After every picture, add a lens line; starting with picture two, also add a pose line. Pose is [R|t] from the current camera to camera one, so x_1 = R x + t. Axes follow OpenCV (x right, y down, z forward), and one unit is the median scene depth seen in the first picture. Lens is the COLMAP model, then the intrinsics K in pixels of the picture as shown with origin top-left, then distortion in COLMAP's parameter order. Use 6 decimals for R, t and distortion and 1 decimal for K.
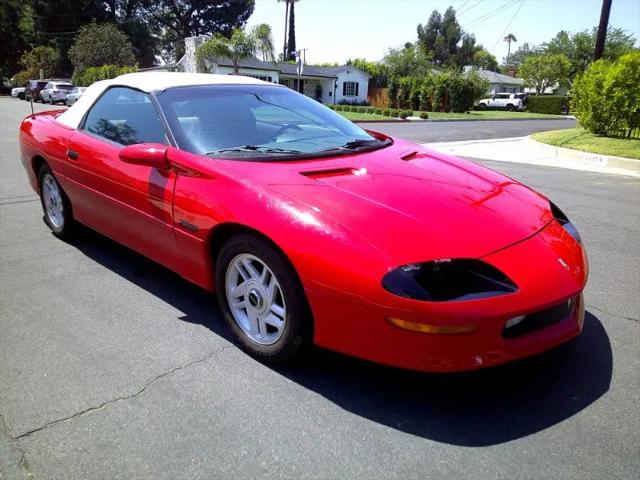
lens RADIAL K [[513.3, 0, 324.7], [0, 513.3, 238.4], [0, 0, 1]] dist [-0.009418, -0.000755]
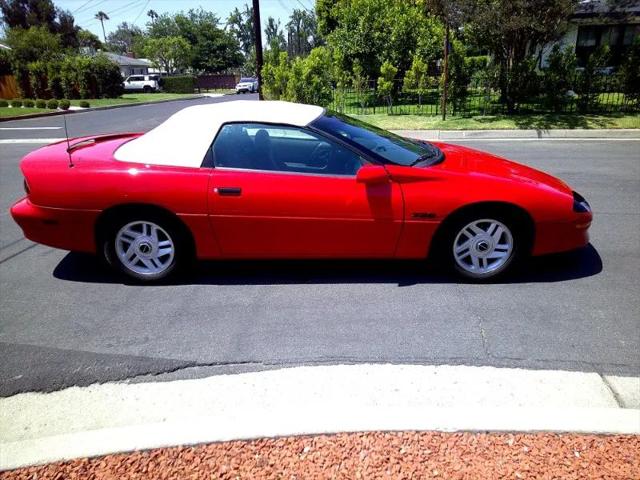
lens RADIAL K [[513.3, 0, 324.7], [0, 513.3, 238.4], [0, 0, 1]] dist [-0.009418, -0.000755]
pose [[0.739970, -0.236991, 0.629507, -0.103366], [0.211246, 0.970403, 0.117014, -0.013694], [-0.638607, 0.046395, 0.768133, 0.004852]]
